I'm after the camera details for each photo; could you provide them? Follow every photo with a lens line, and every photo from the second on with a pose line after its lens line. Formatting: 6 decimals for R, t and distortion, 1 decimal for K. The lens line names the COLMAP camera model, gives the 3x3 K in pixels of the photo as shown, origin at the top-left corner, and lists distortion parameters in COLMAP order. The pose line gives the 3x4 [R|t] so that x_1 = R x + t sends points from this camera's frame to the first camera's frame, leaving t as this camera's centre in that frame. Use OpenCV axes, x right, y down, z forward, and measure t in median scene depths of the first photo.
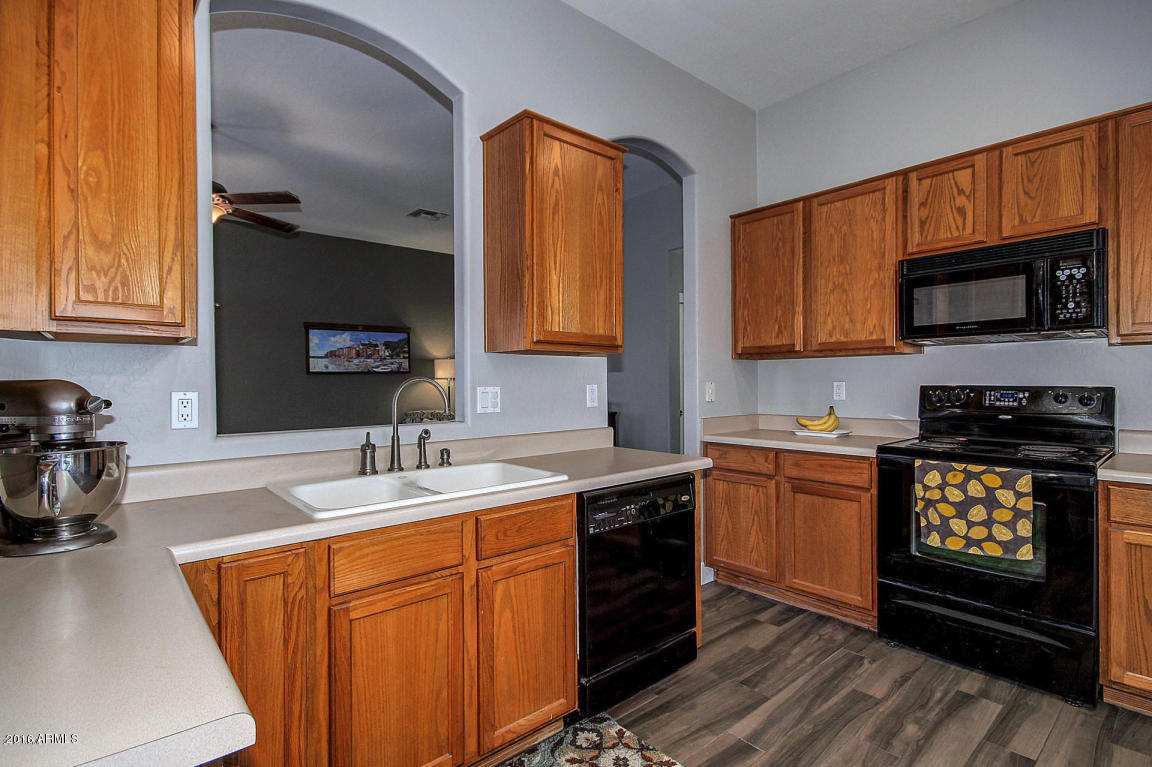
lens RADIAL K [[558.1, 0, 575.2], [0, 558.1, 383.1], [0, 0, 1]] dist [0.003516, -0.001767]
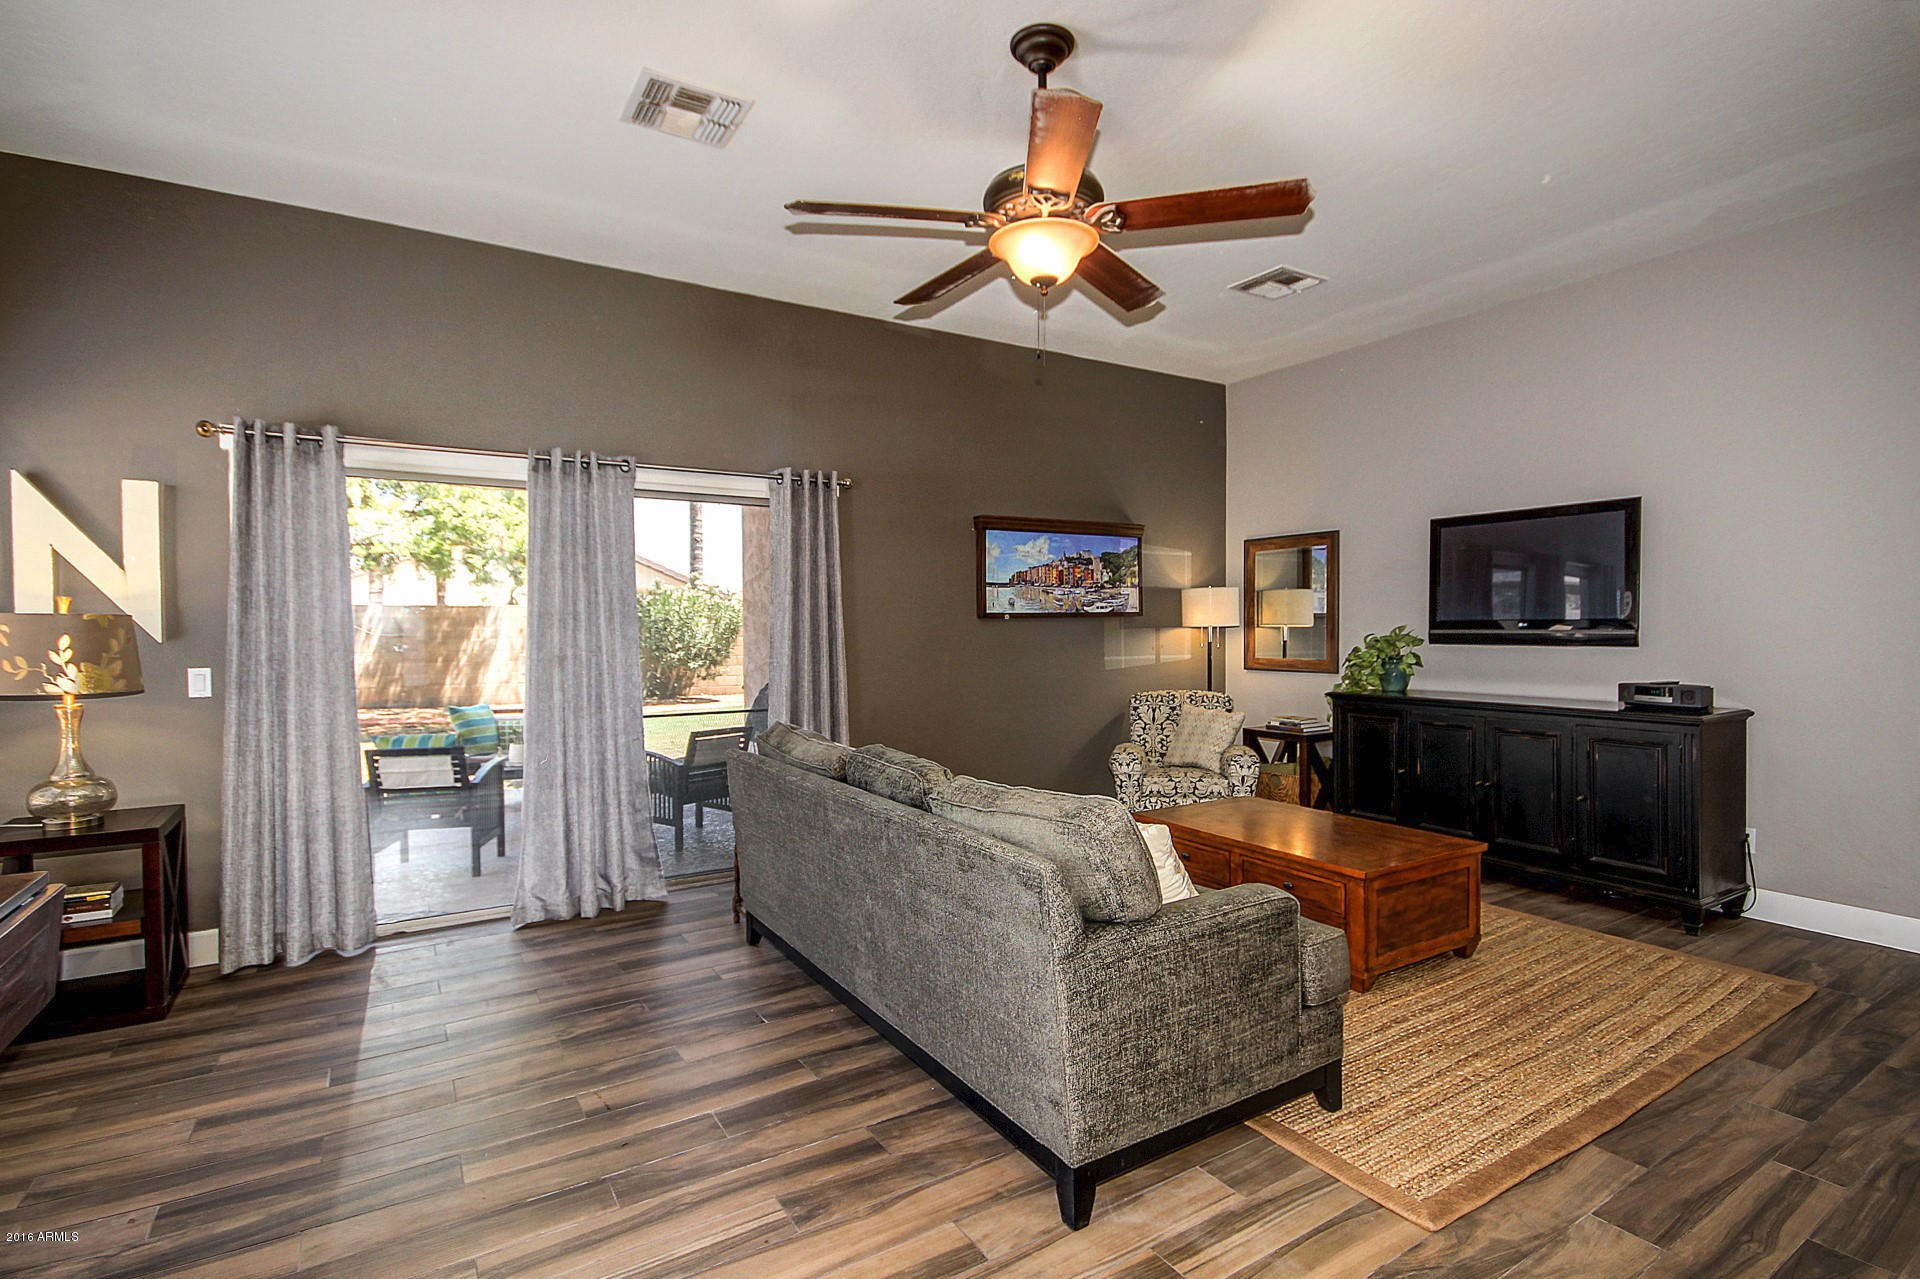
lens RADIAL K [[919.0, 0, 963.1], [0, 919.0, 645.1], [0, 0, 1]] dist [-0.003119, -0.001283]
pose [[0.988511, 0.010552, -0.150778, -1.068388], [-0.007664, 0.999776, 0.019722, -0.021942], [0.150952, -0.018339, 0.988371, 0.486865]]
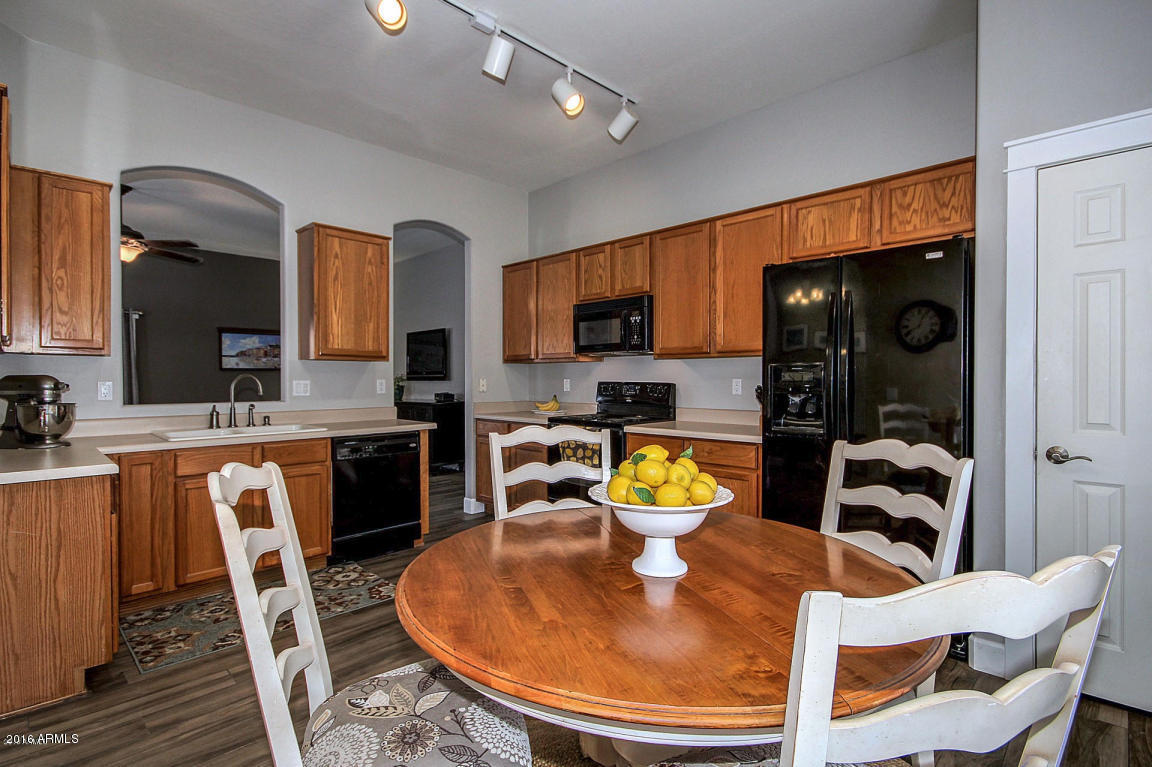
lens RADIAL K [[558.1, 0, 575.5], [0, 558.1, 380.1], [0, 0, 1]] dist [0.003516, -0.001767]
pose [[0.997121, 0.006513, 0.075546, 0.570053], [-0.006572, 0.999978, 0.000530, -0.000069], [-0.075541, -0.001025, 0.997142, -0.770707]]
